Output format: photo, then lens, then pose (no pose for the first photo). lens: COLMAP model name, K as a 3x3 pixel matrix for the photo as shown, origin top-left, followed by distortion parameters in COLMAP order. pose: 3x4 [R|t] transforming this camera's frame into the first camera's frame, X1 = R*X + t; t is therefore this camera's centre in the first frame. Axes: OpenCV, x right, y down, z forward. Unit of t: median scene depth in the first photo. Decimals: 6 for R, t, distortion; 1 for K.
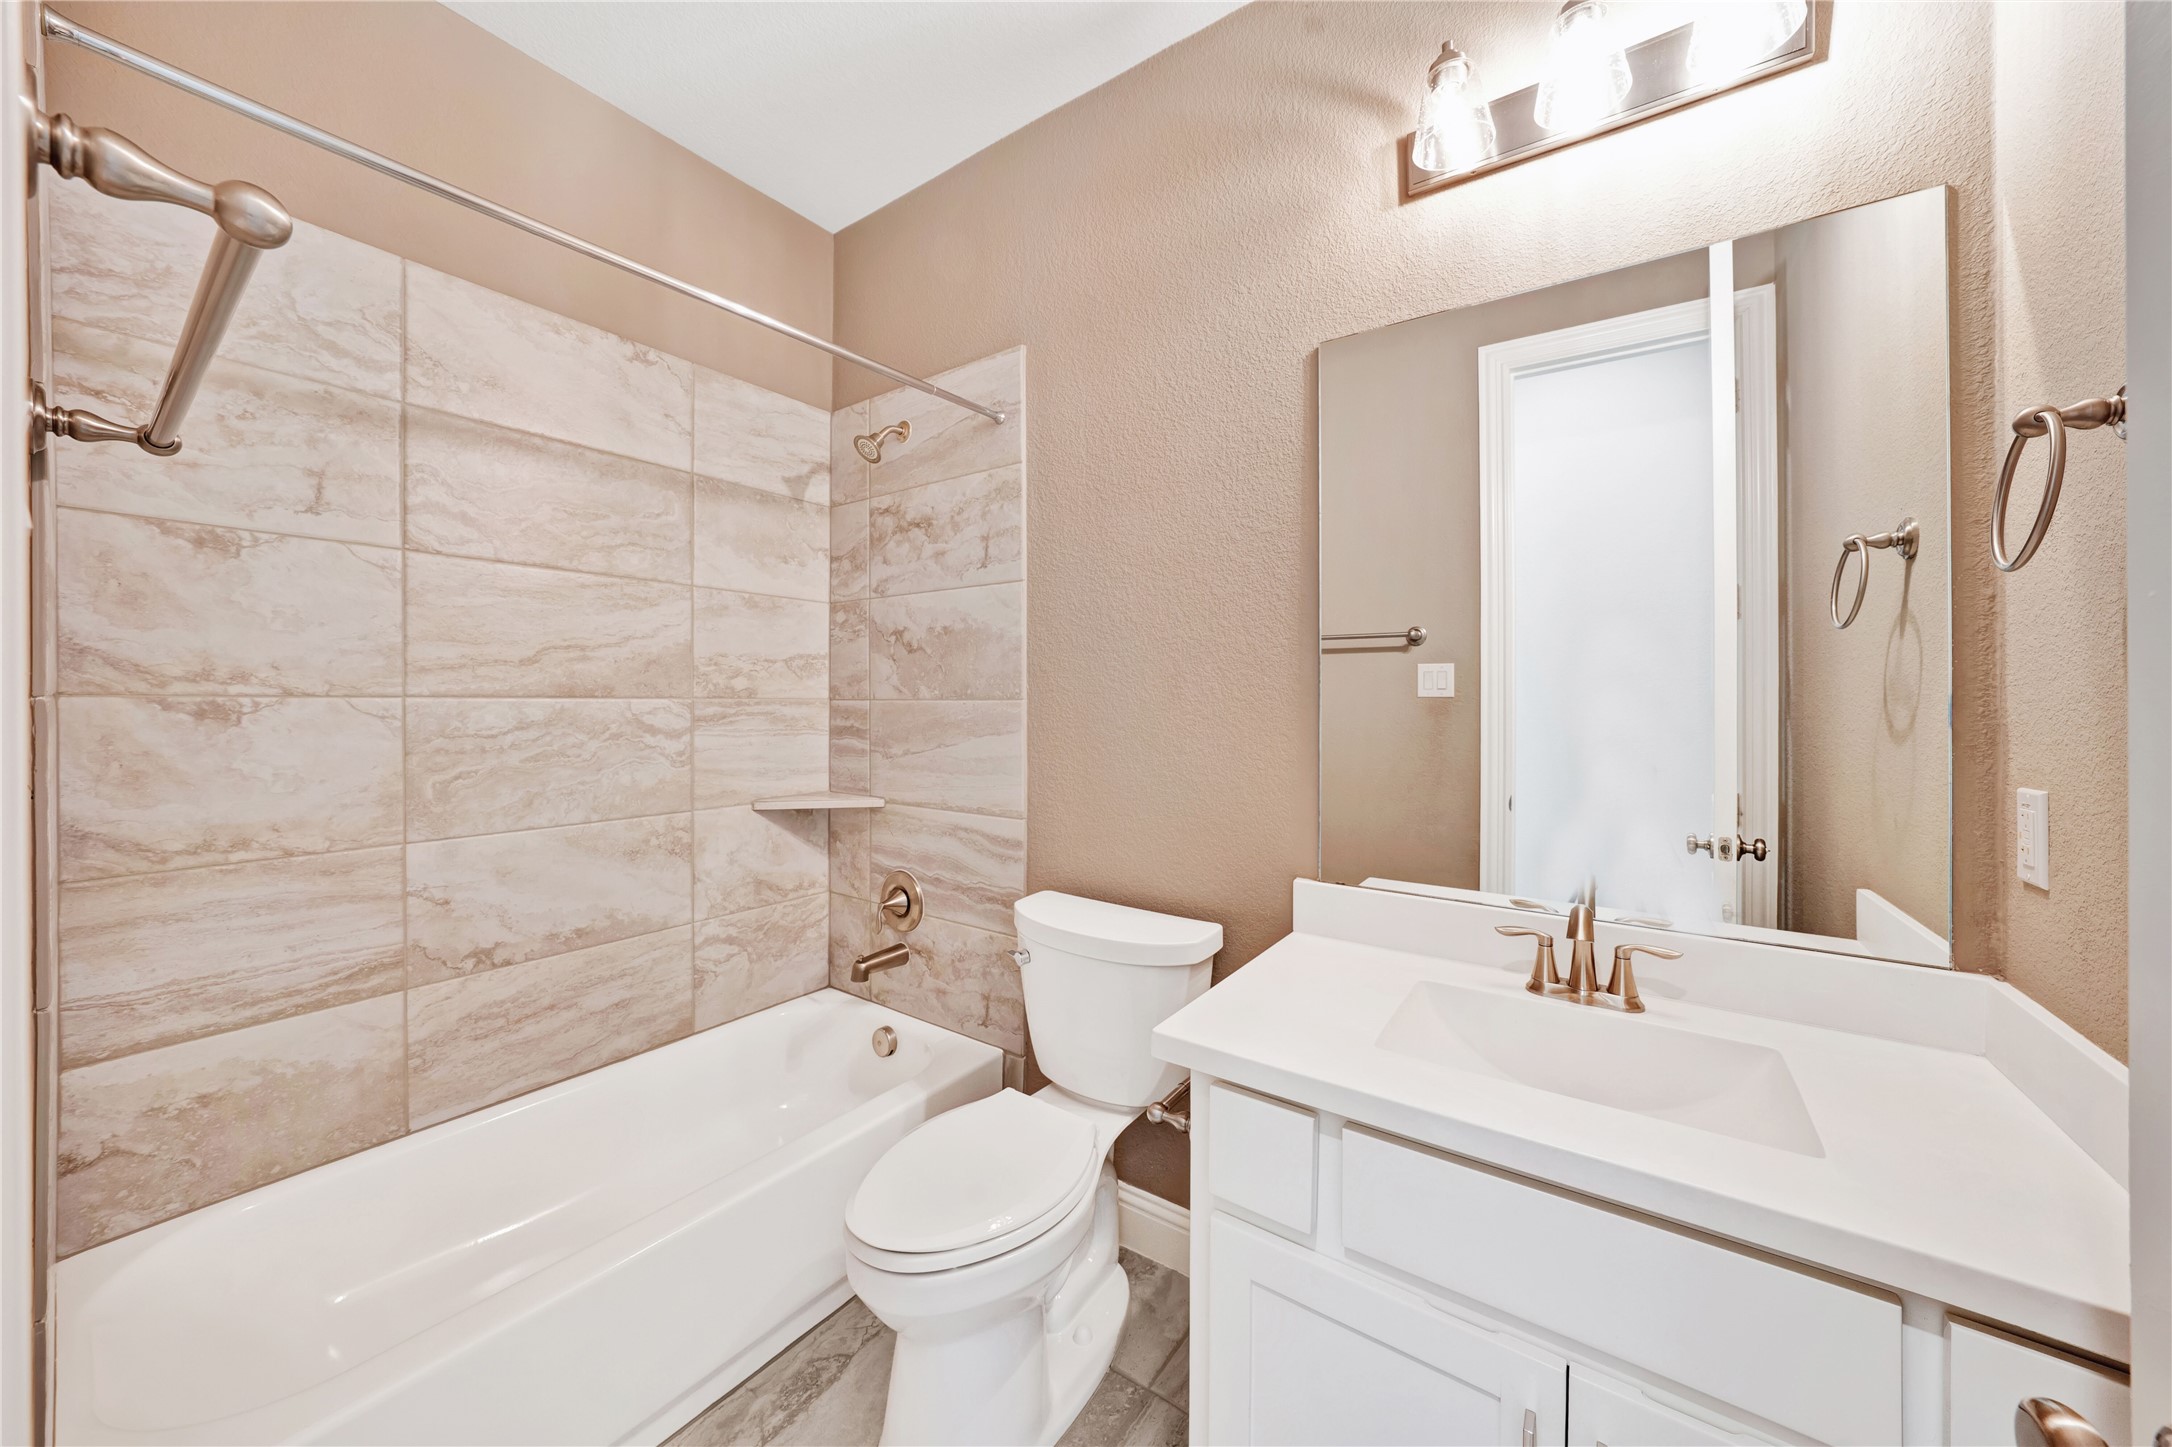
lens RADIAL K [[783.2, 0, 1087.9], [0, 783.2, 718.0], [0, 0, 1]] dist [-0.000638, 0.000064]
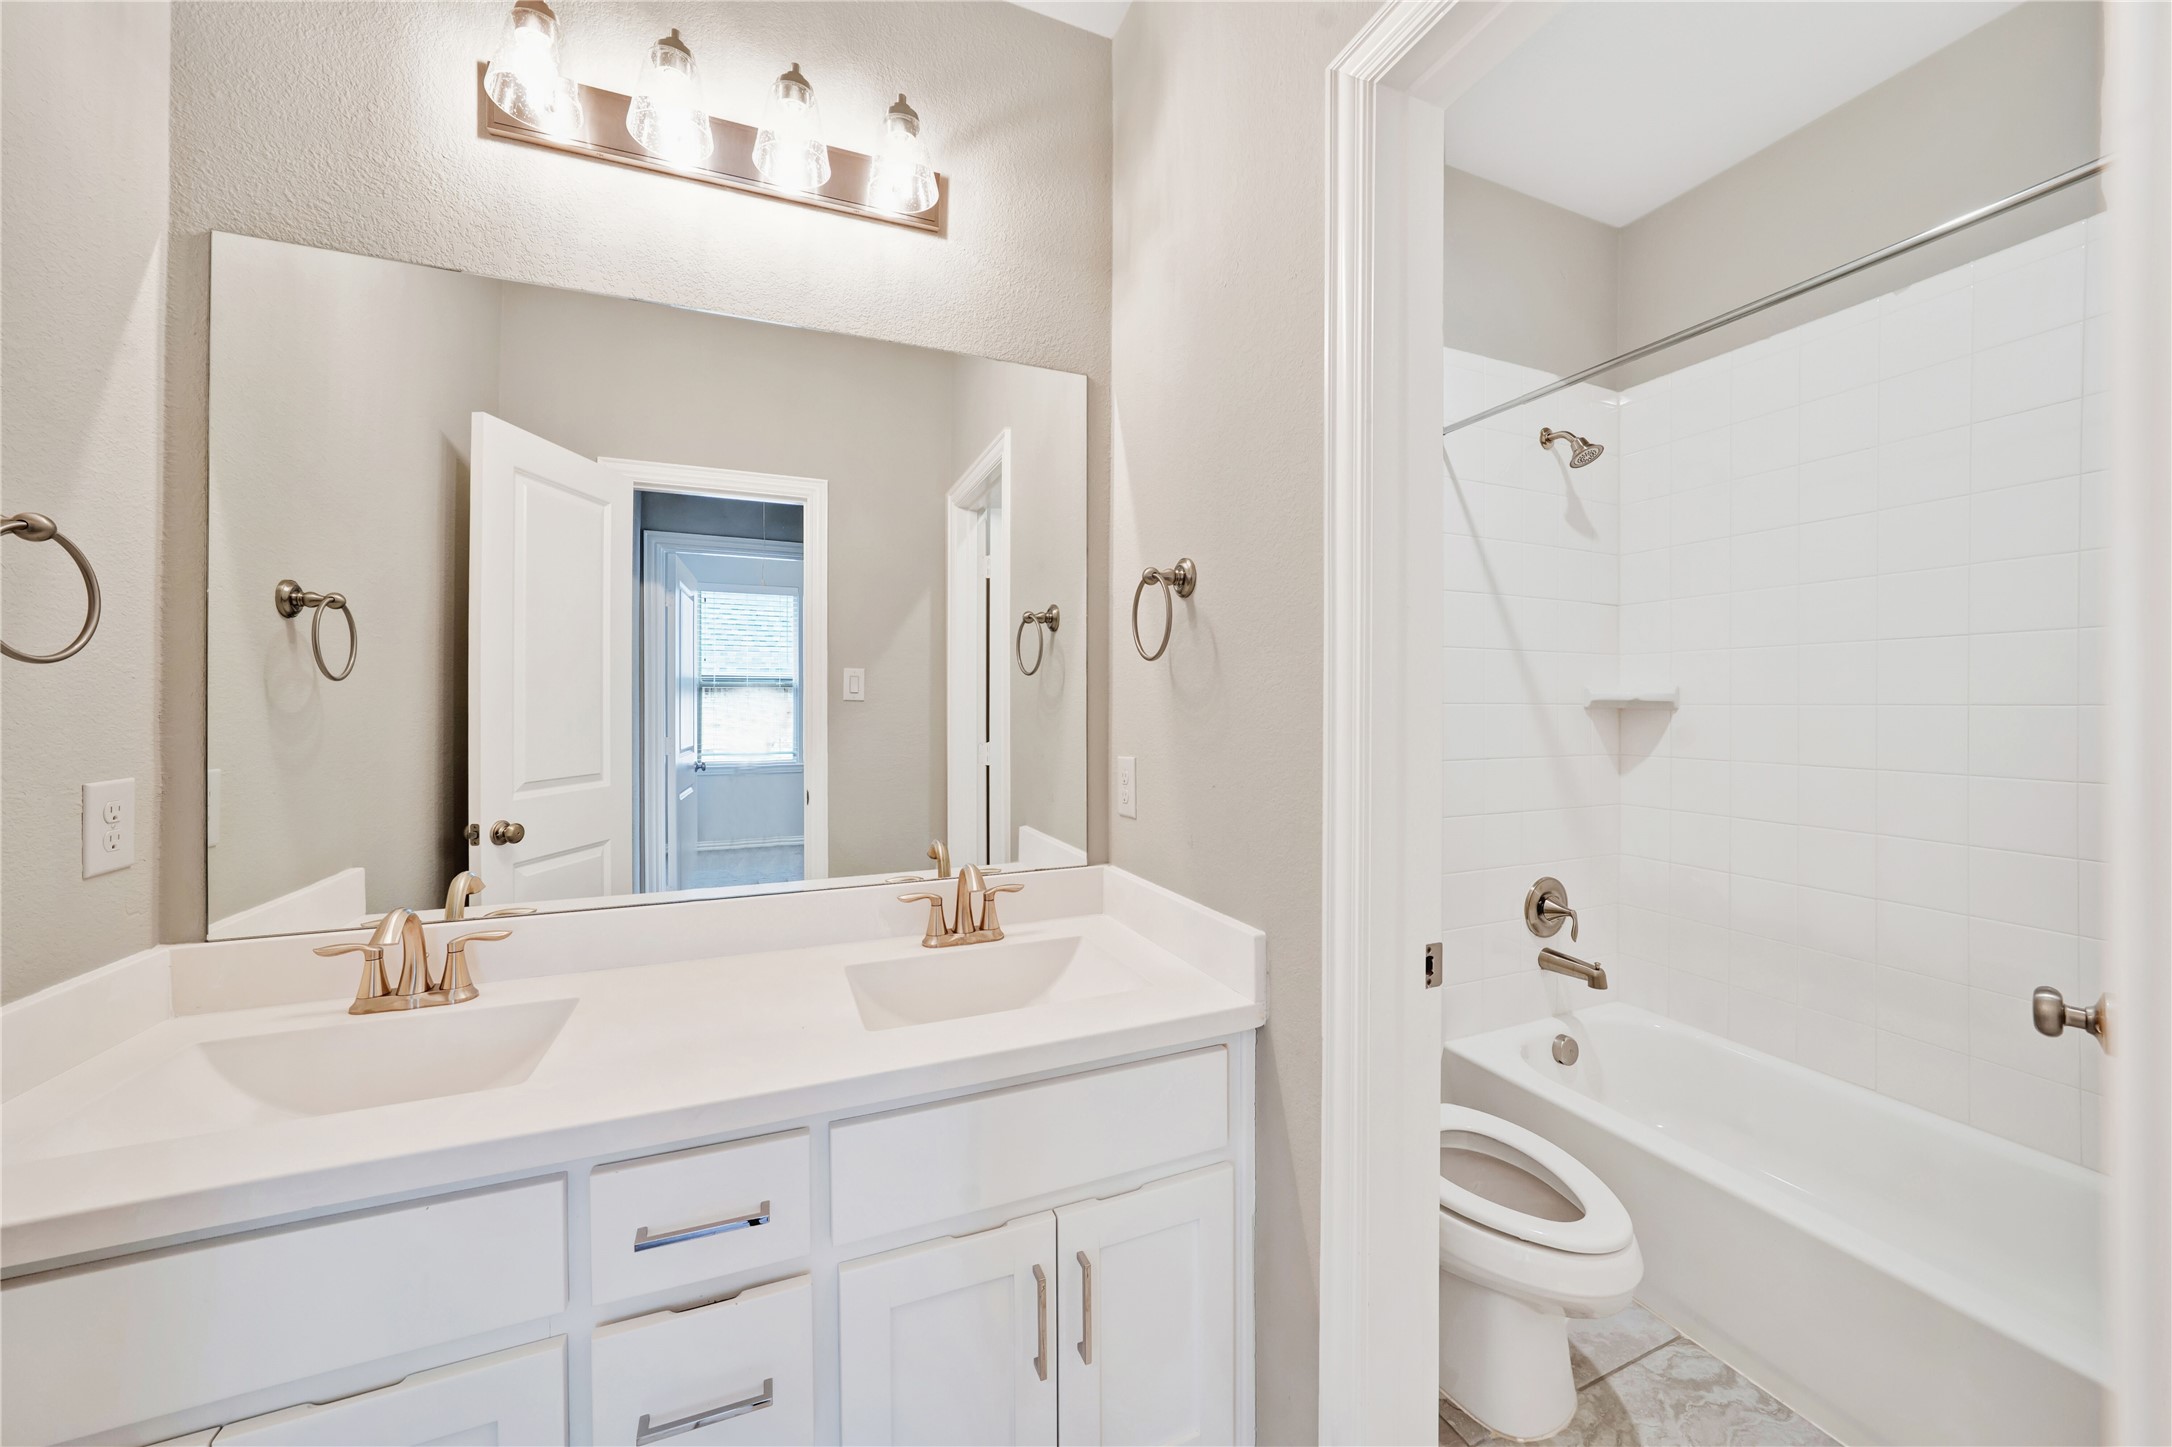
lens RADIAL K [[756.8, 0, 1094.4], [0, 756.8, 721.8], [0, 0, 1]] dist [-0.001686, -0.000044]
pose [[0.551875, -0.022815, 0.833615, -0.200308], [0.016007, 0.999731, 0.016764, -0.004298], [-0.833773, 0.004092, 0.552092, 0.136459]]
